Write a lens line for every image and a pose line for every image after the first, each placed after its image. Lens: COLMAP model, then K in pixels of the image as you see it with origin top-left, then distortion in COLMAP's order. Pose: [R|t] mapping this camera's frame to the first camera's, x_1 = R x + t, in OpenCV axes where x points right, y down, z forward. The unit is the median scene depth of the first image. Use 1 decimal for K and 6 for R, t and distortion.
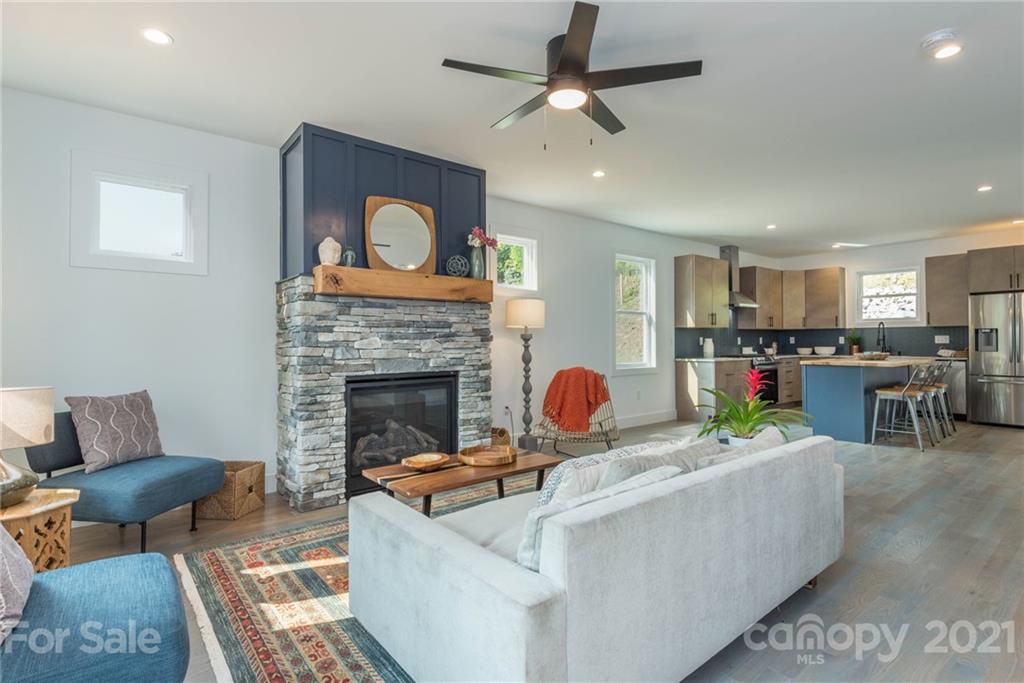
lens RADIAL K [[508.8, 0, 504.7], [0, 508.8, 335.9], [0, 0, 1]] dist [0.012458, -0.003498]
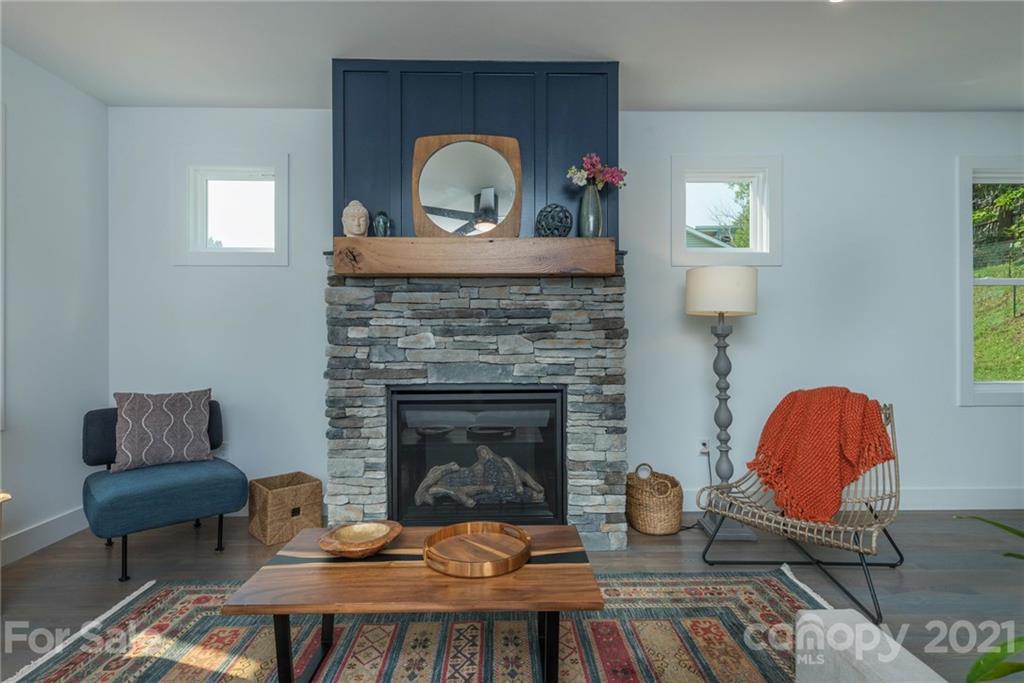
lens RADIAL K [[508.8, 0, 512.8], [0, 508.8, 336.4], [0, 0, 1]] dist [0.012458, -0.003498]
pose [[0.789321, 0.000371, -0.613980, 0.243425], [0.005330, 0.999958, 0.007457, 0.002973], [0.613957, -0.009158, 0.789286, 0.432694]]
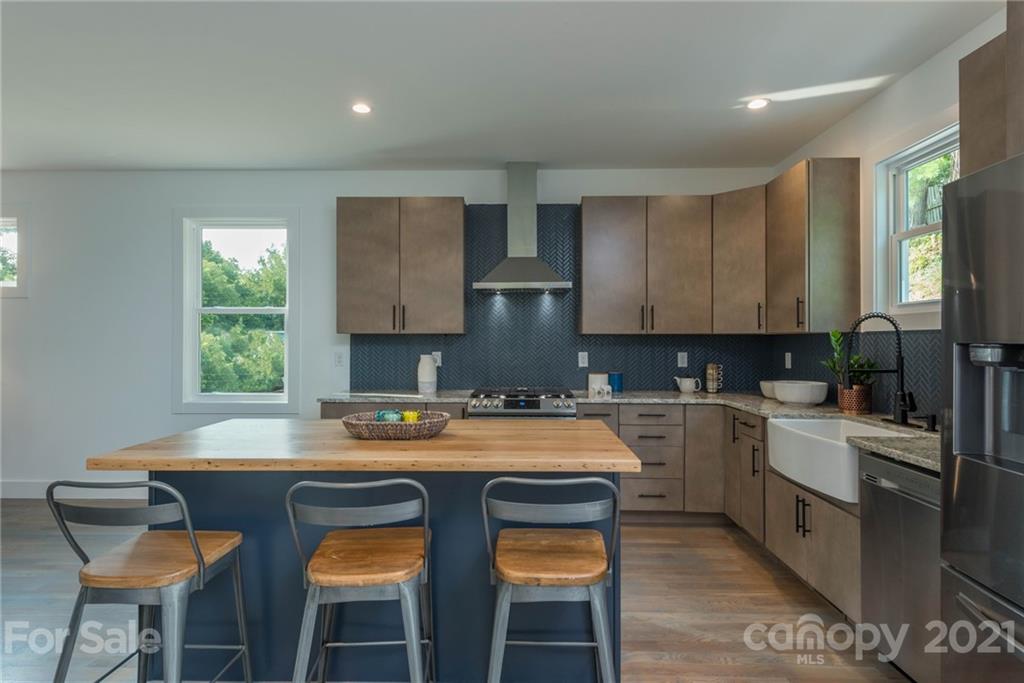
lens RADIAL K [[542.5, 0, 506.5], [0, 542.5, 338.8], [0, 0, 1]] dist [0.004464, 0.000357]
pose [[0.756295, 0.004687, -0.654213, 1.389369], [0.001216, 0.999963, 0.008570, -0.026603], [0.654229, -0.007277, 0.756261, 1.083095]]
